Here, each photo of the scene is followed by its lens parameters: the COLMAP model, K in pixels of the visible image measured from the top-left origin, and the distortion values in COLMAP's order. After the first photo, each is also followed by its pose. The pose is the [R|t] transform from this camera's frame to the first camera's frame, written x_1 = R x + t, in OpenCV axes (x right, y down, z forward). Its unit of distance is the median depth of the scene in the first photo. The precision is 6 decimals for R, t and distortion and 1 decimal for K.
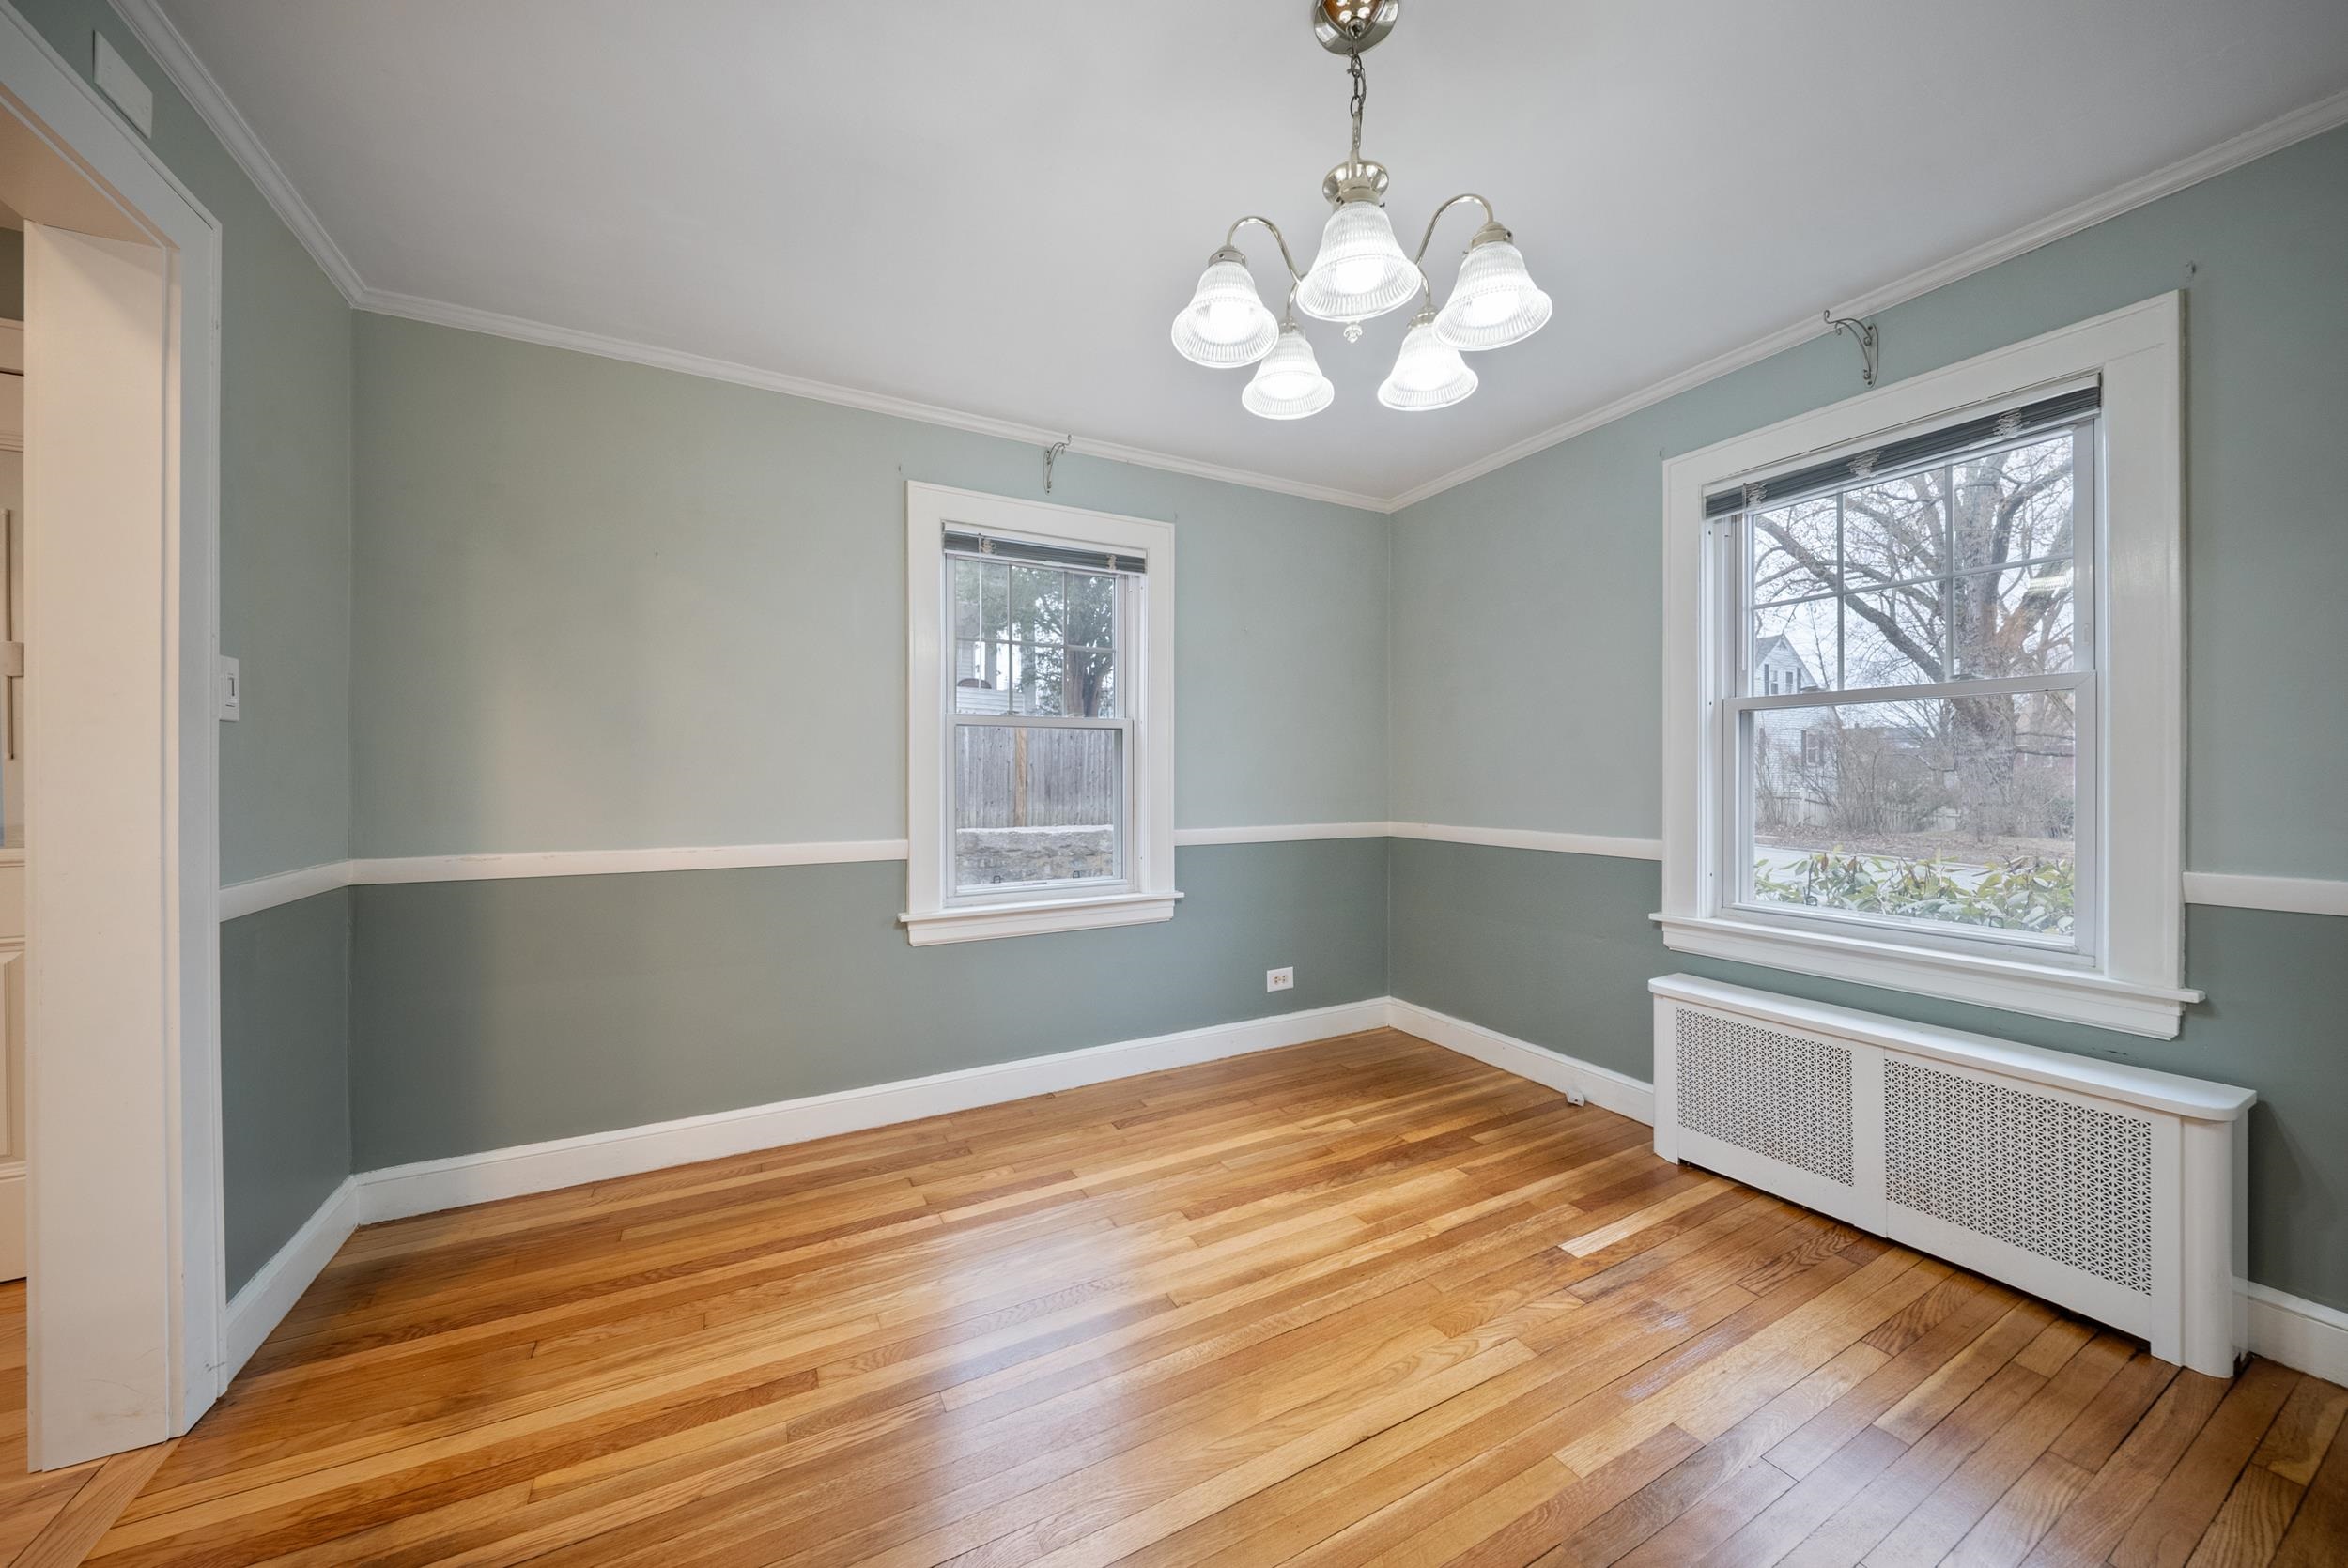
lens RADIAL K [[813.3, 0, 1174.0], [0, 813.3, 784.0], [0, 0, 1]] dist [0.016656, -0.008577]
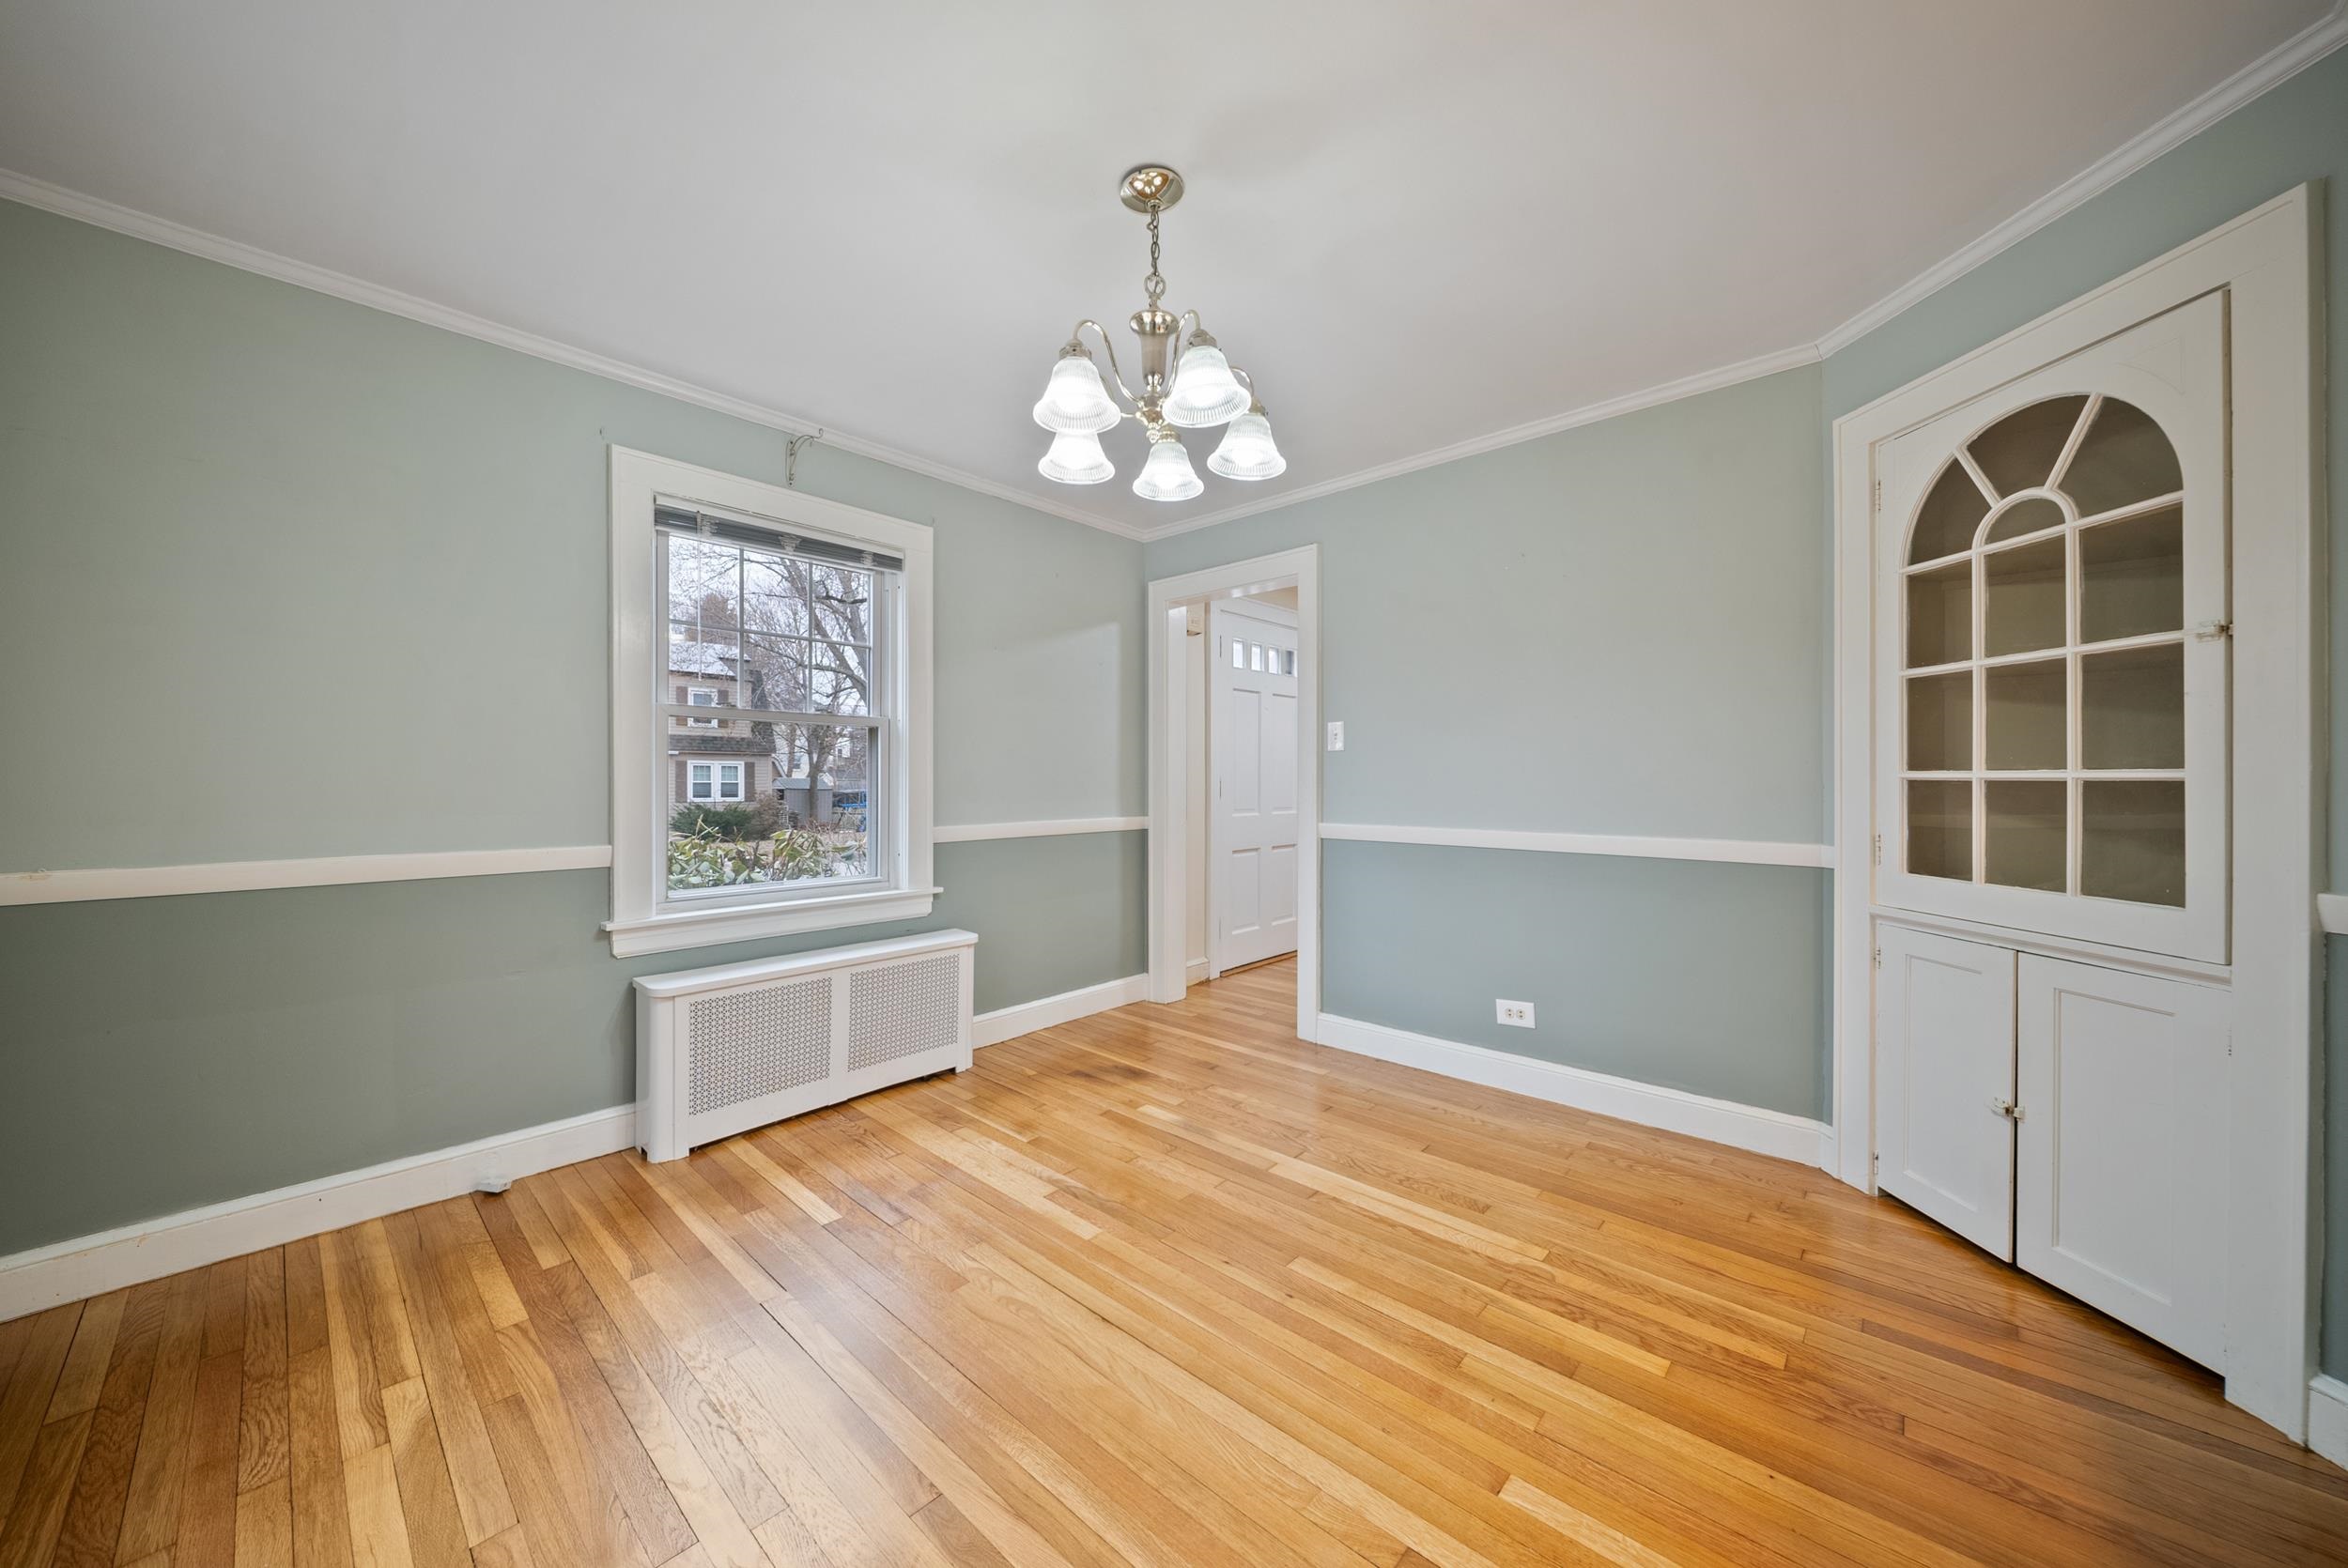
lens RADIAL K [[823.0, 0, 1178.6], [0, 823.0, 780.0], [0, 0, 1]] dist [0.012576, -0.007724]
pose [[-0.334774, 0.003608, 0.942292, -0.615310], [0.006935, 0.999975, -0.001364, 0.000804], [-0.942273, 0.006078, -0.334790, 0.833999]]
